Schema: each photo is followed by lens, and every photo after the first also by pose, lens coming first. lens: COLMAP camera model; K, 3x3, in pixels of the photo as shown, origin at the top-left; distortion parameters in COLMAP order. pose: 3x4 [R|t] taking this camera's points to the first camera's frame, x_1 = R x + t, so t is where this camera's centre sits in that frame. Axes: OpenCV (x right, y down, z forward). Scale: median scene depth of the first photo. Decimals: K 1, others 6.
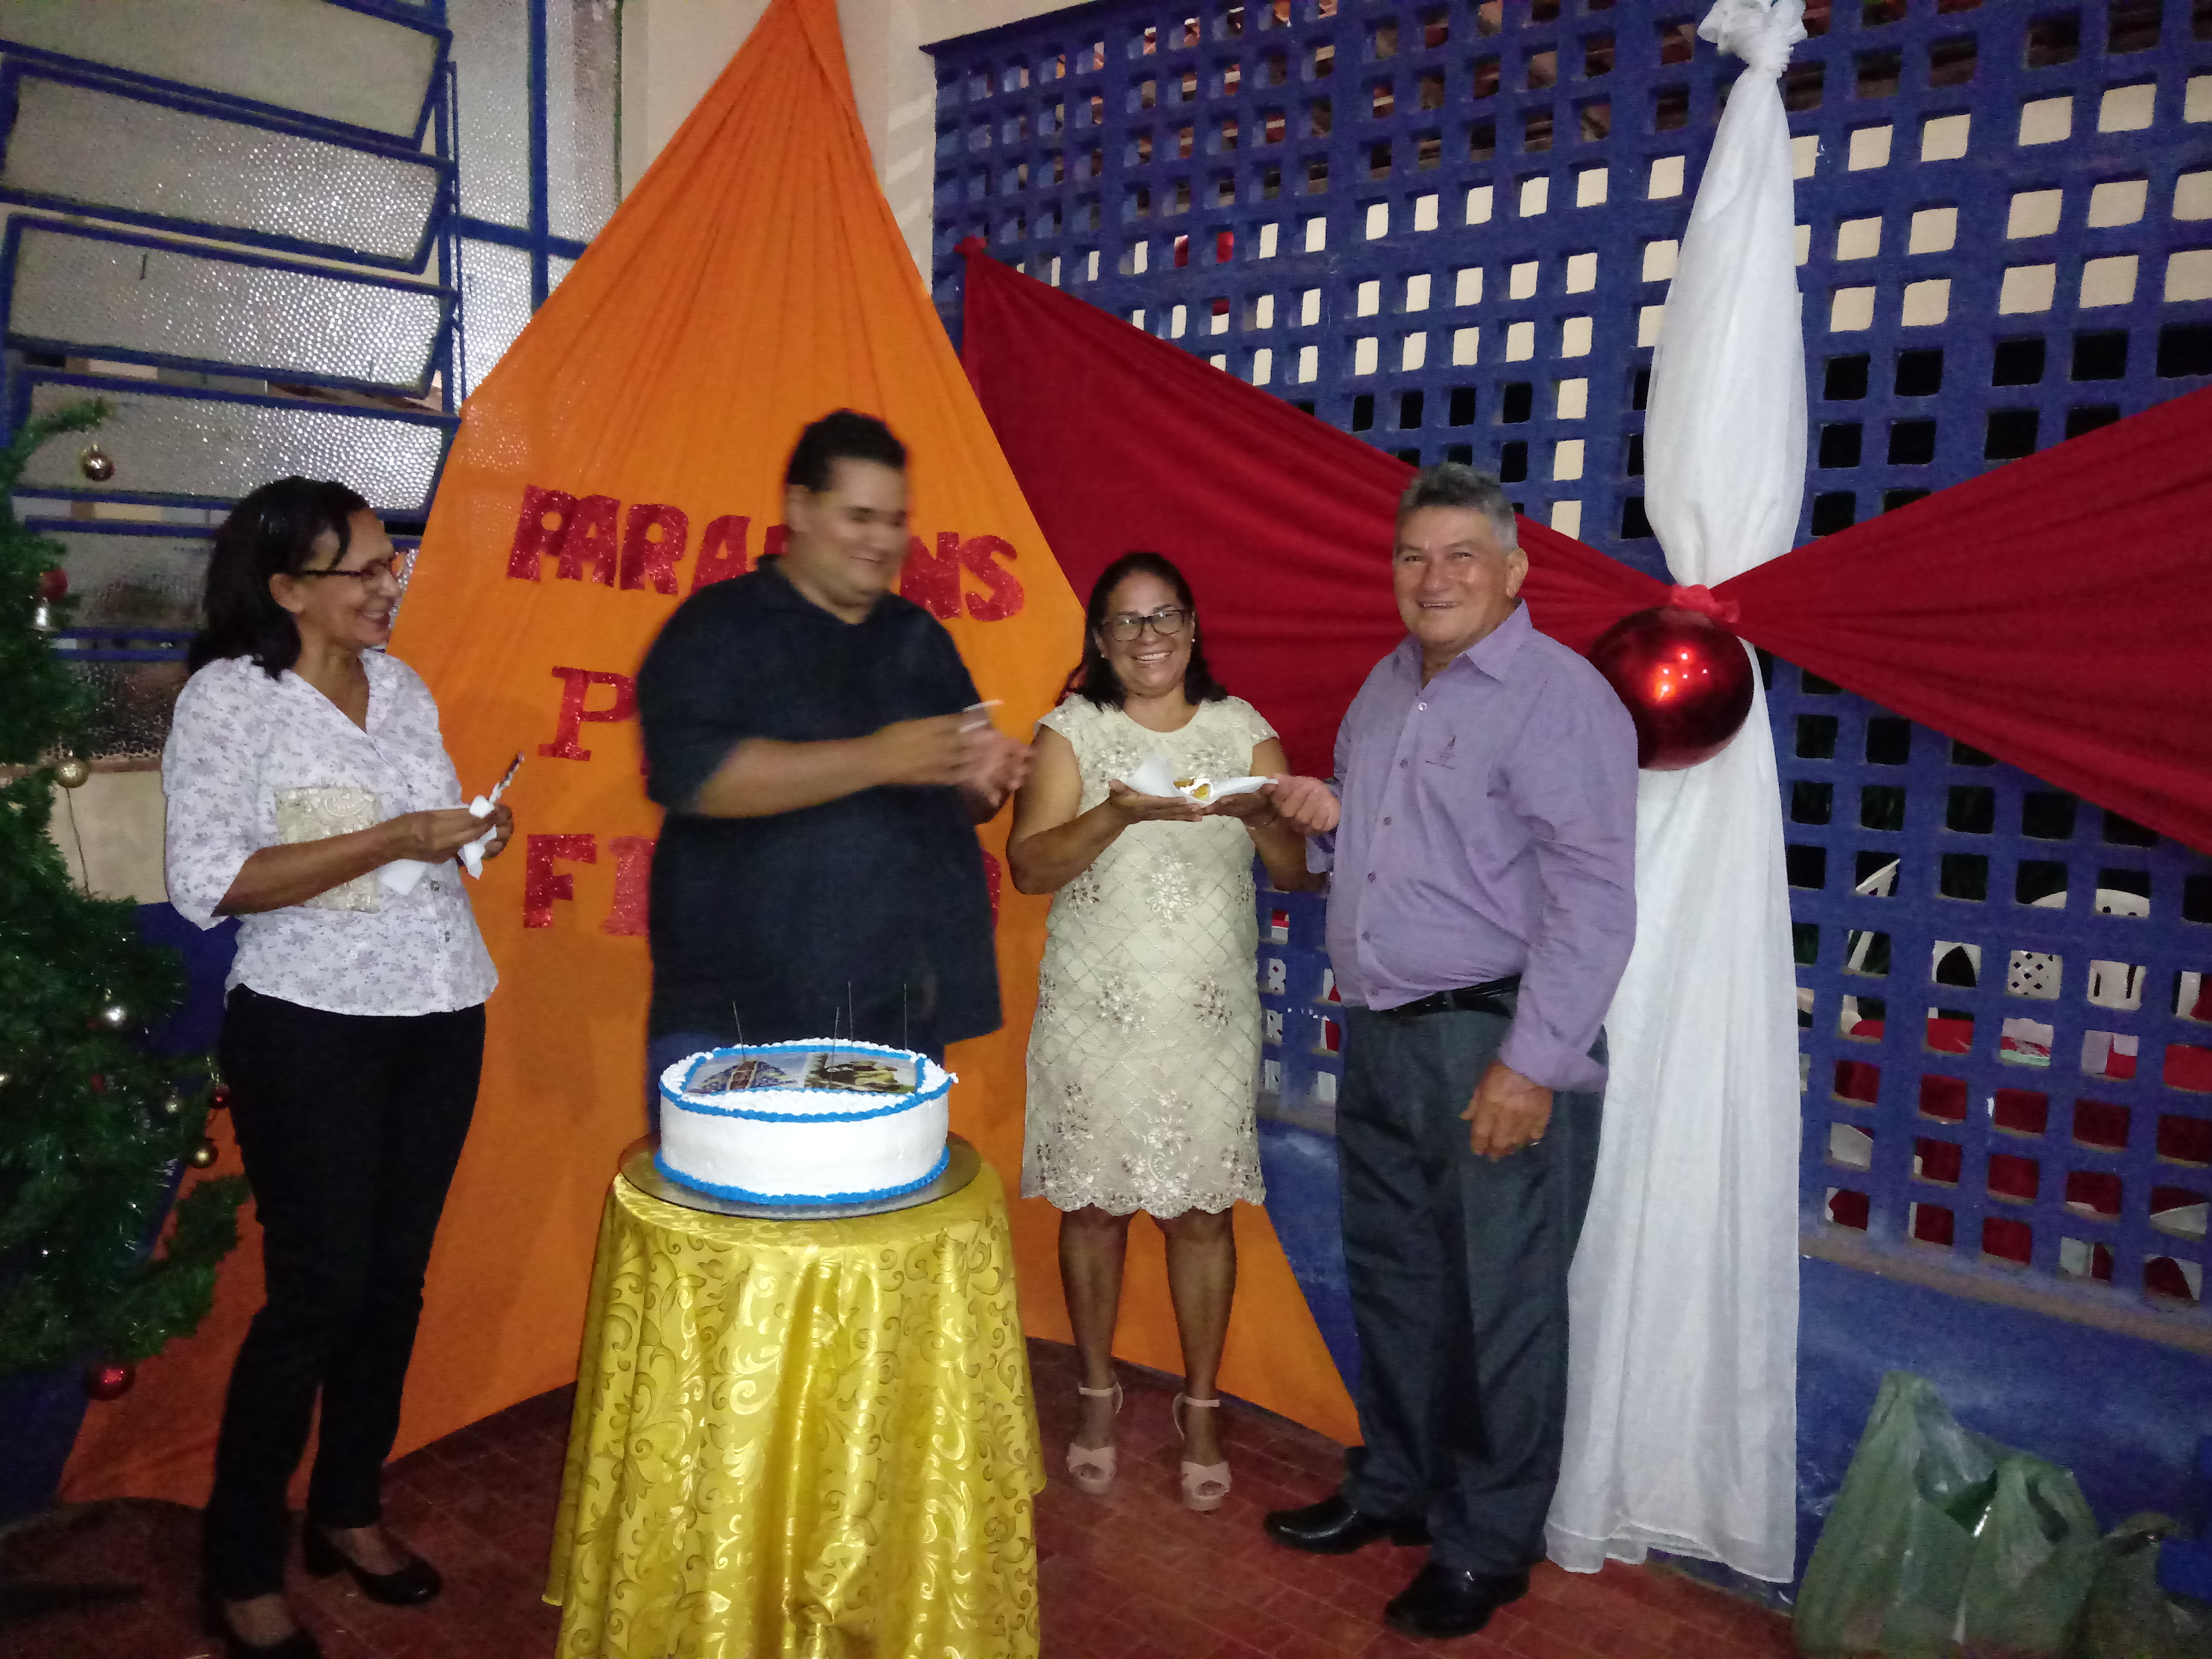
lens RADIAL K [[1736.8, 0, 1104.7], [0, 1736.8, 802.5], [0, 0, 1]] dist [0.086618, -0.084541]
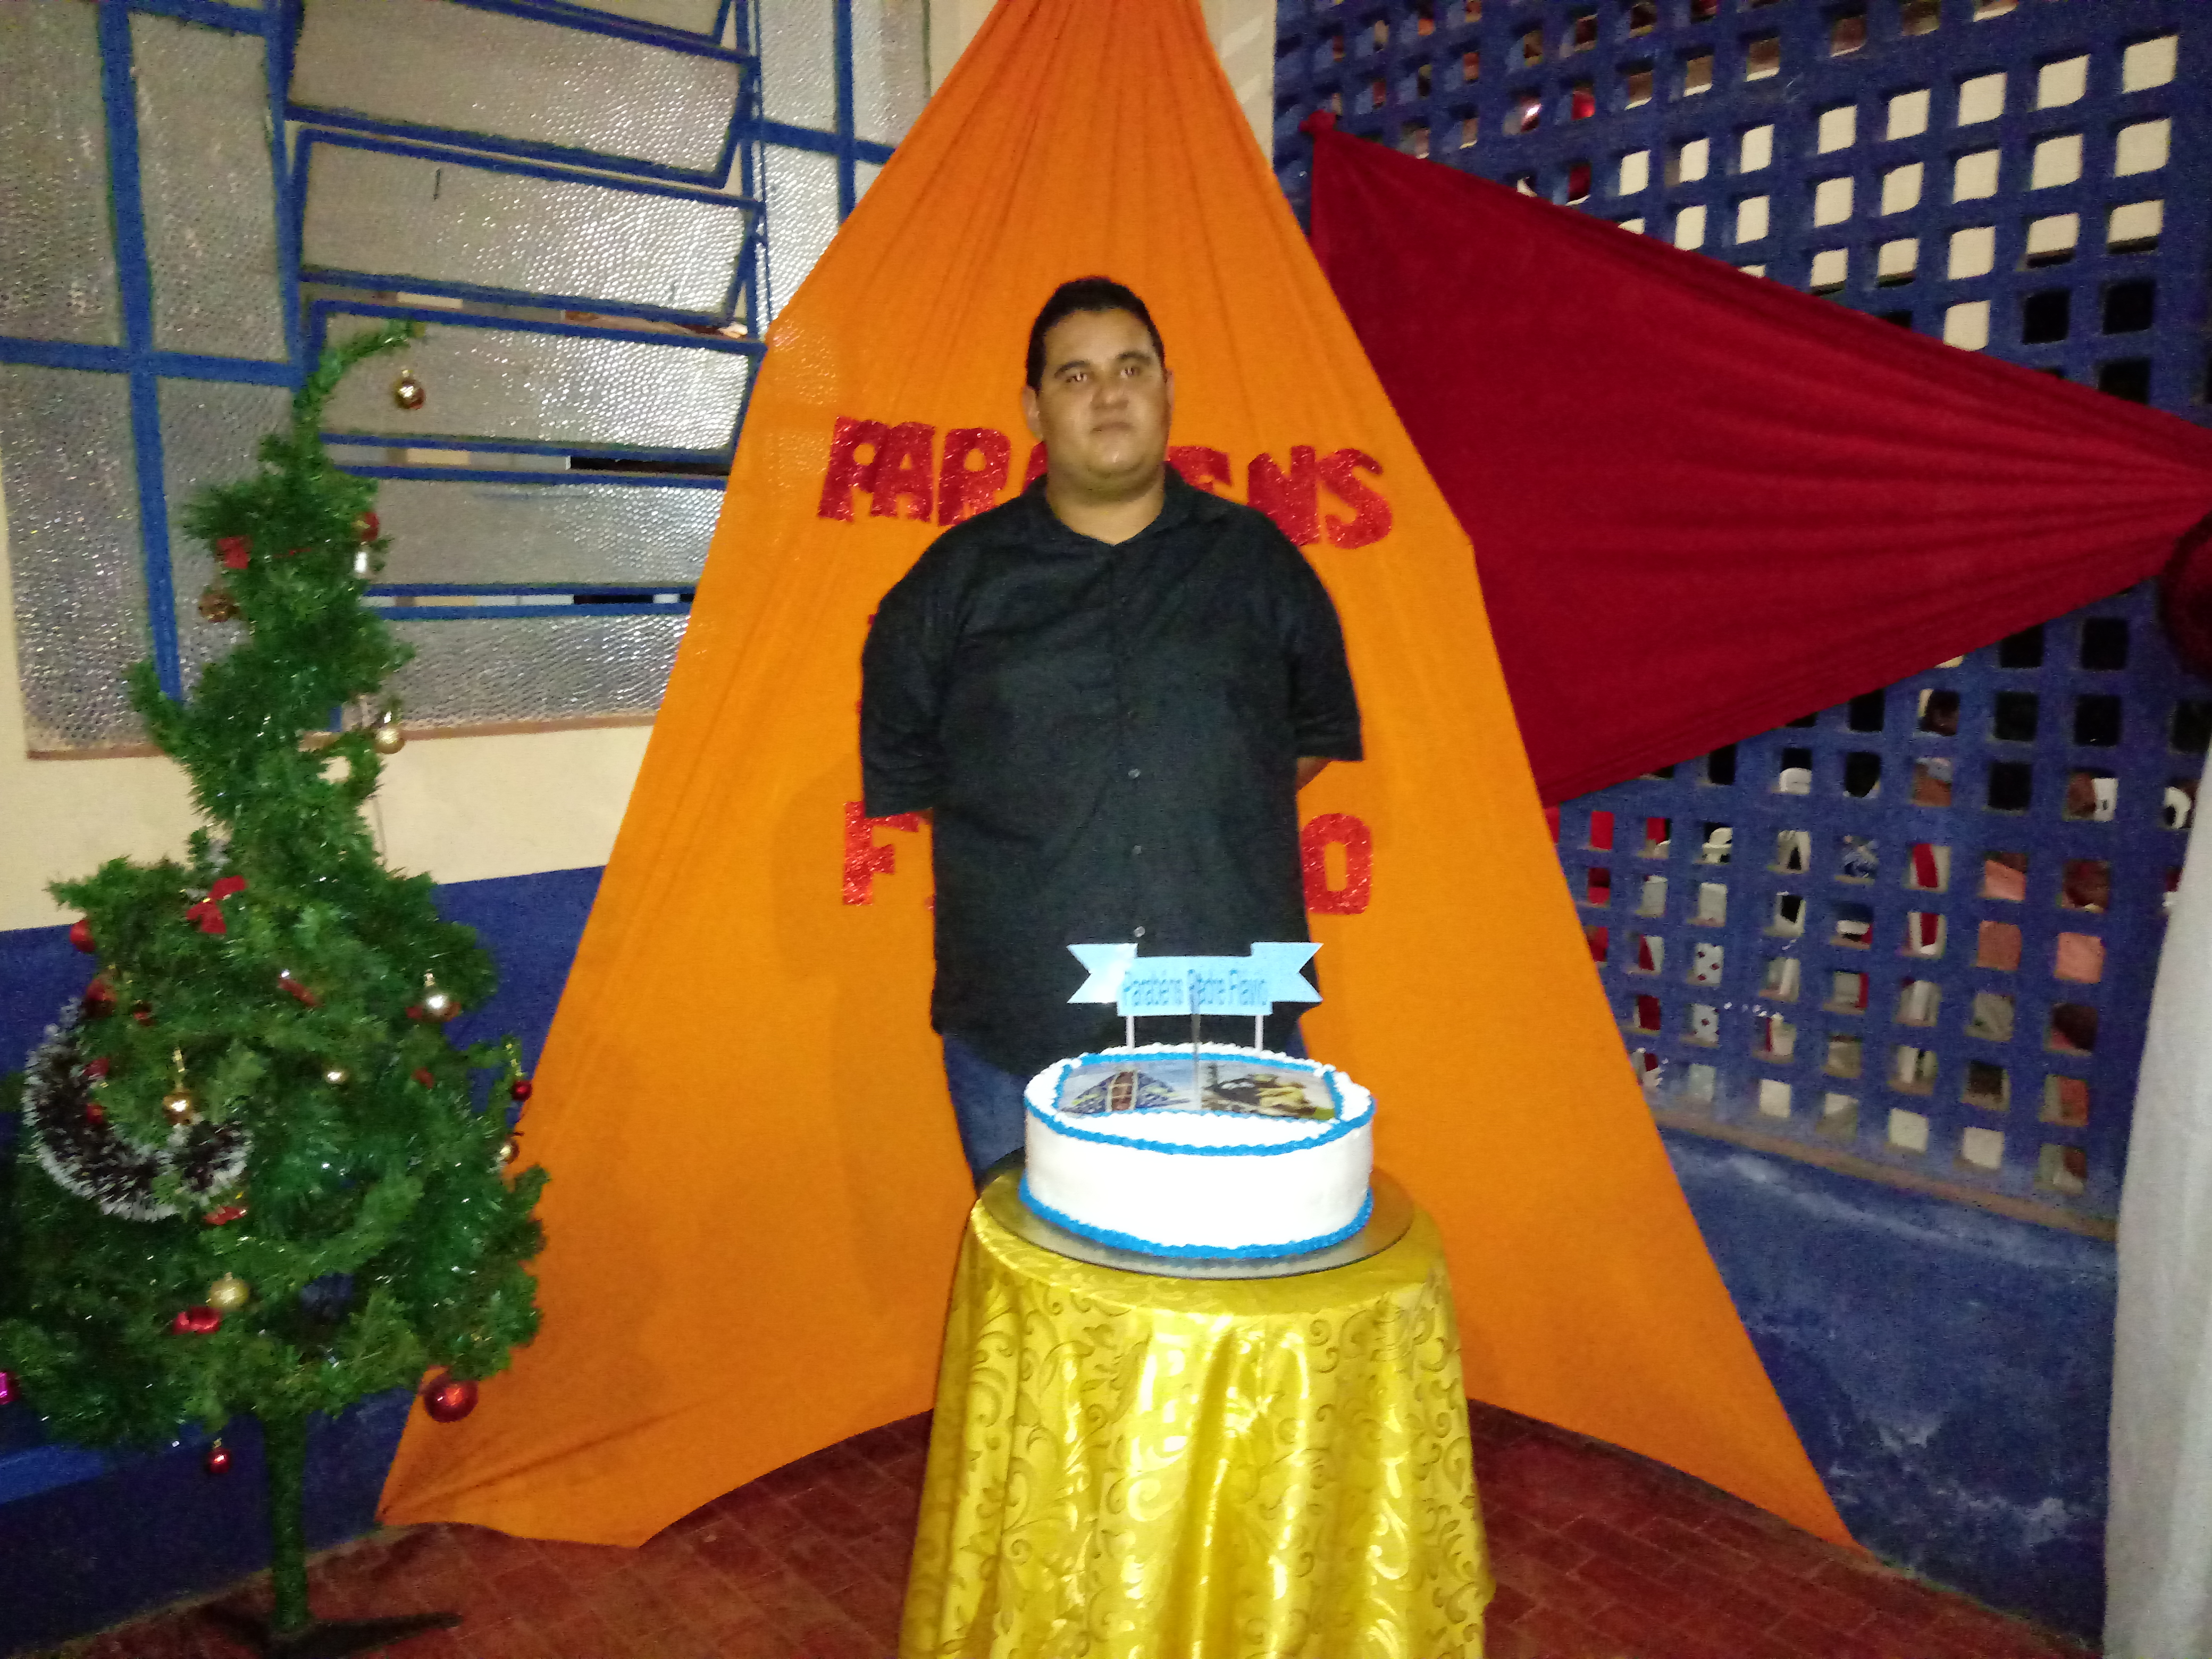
lens RADIAL K [[1736.8, 0, 1104.7], [0, 1736.8, 802.5], [0, 0, 1]] dist [0.086618, -0.084541]
pose [[0.988805, -0.009341, -0.148921, -0.091726], [0.012111, 0.999770, 0.017706, 0.006154], [0.148721, -0.019311, 0.988691, 0.191797]]
